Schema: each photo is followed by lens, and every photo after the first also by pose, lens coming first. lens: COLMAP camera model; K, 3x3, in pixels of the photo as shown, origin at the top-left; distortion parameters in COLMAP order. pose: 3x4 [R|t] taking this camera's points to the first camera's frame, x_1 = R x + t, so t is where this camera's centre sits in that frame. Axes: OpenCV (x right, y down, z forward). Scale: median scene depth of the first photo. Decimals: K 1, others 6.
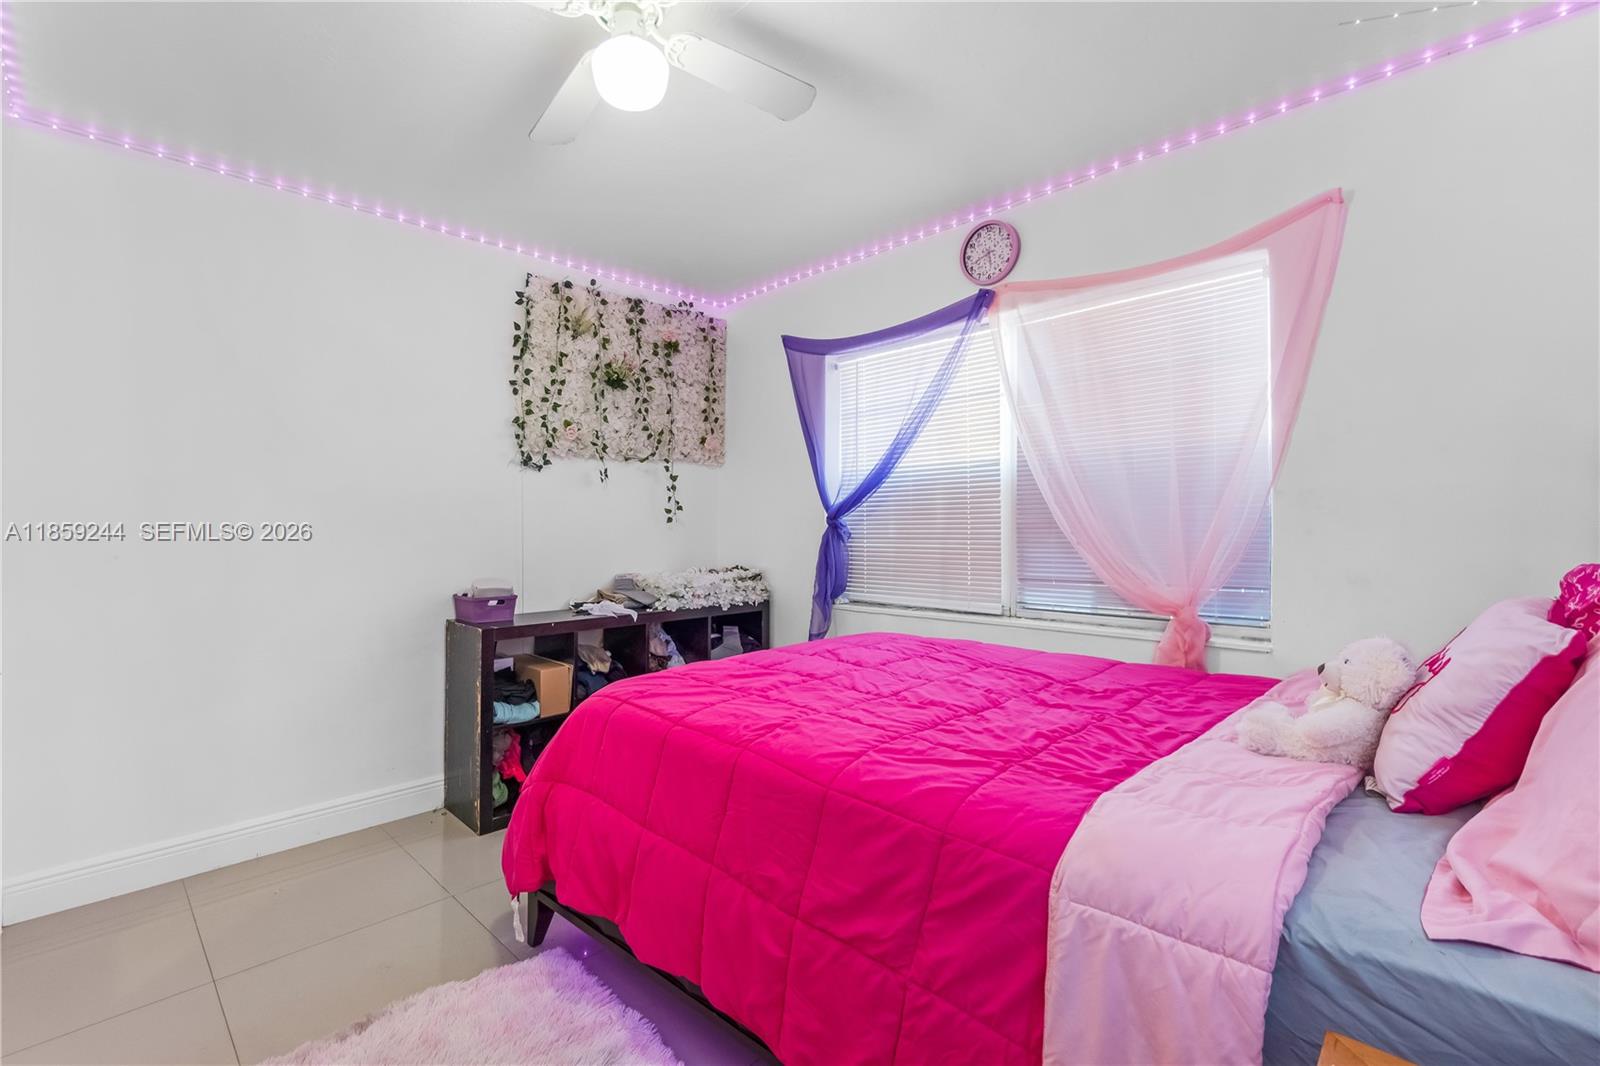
lens RADIAL K [[699.6, 0, 801.1], [0, 699.6, 525.0], [0, 0, 1]] dist [-0.000976, 0.000372]
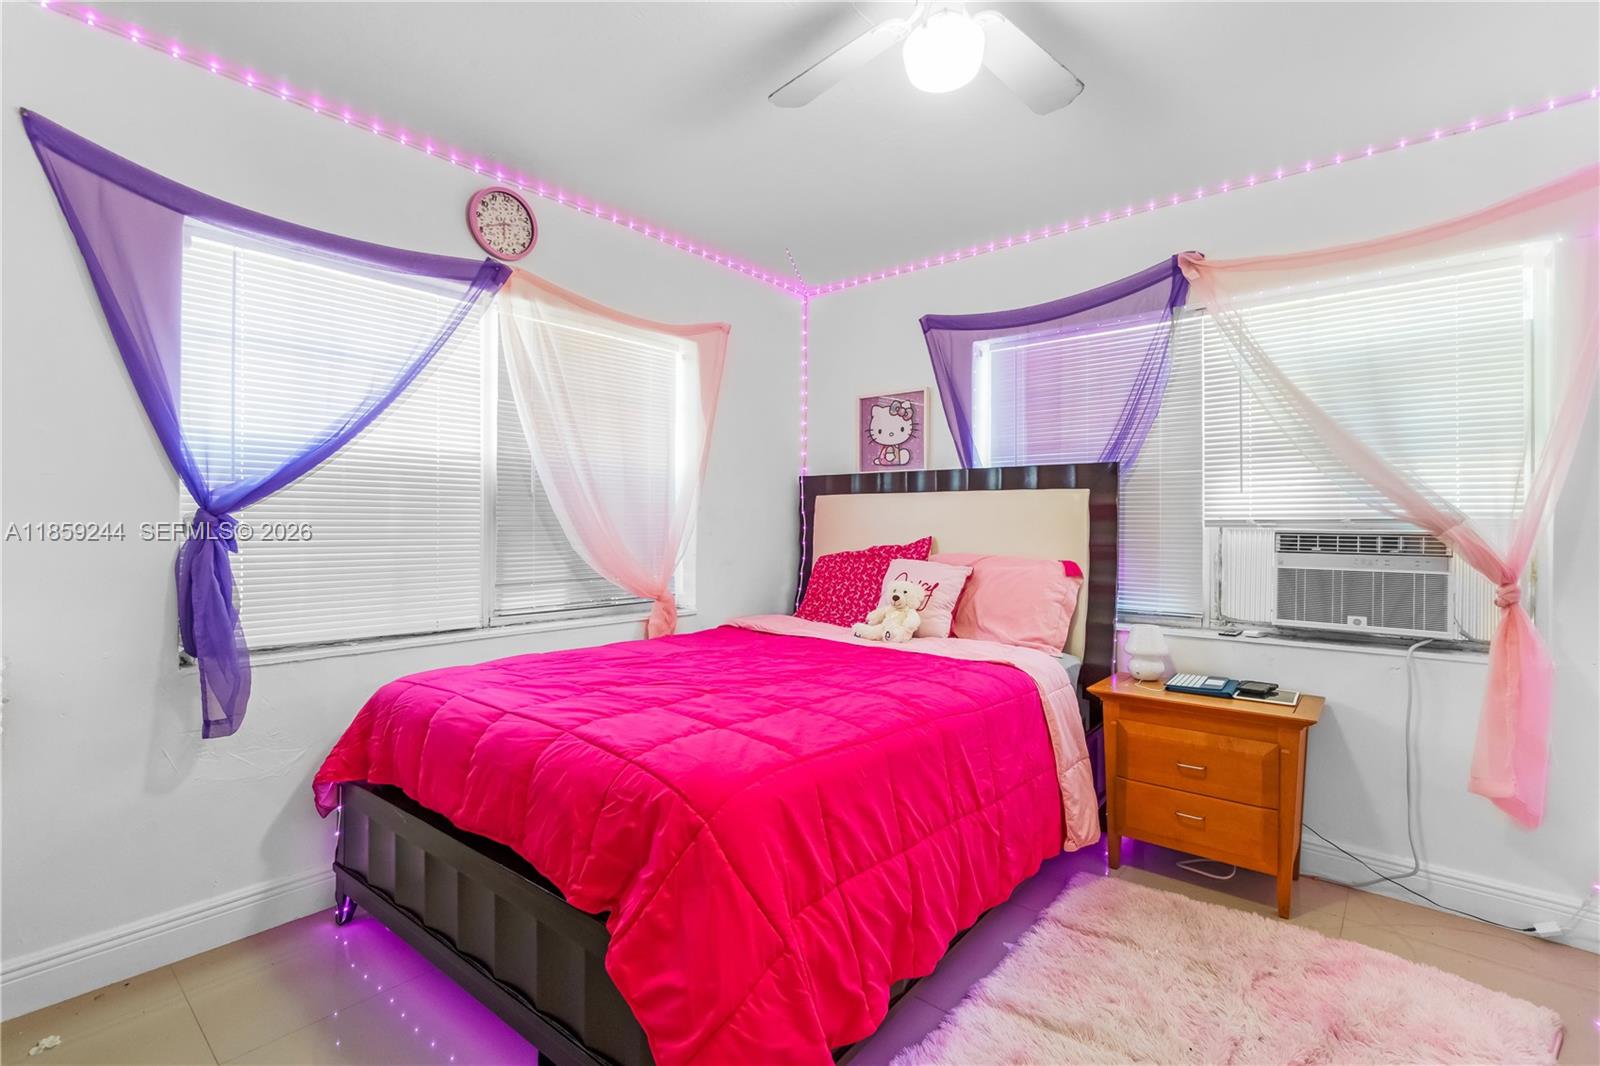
lens RADIAL K [[740.6, 0, 803.4], [0, 740.6, 524.3], [0, 0, 1]] dist [-0.000250, -0.000578]
pose [[-0.073700, 0.003380, 0.997275, -0.699745], [-0.008504, 0.999956, -0.004017, -0.002739], [-0.997244, -0.008777, -0.073668, 0.674306]]
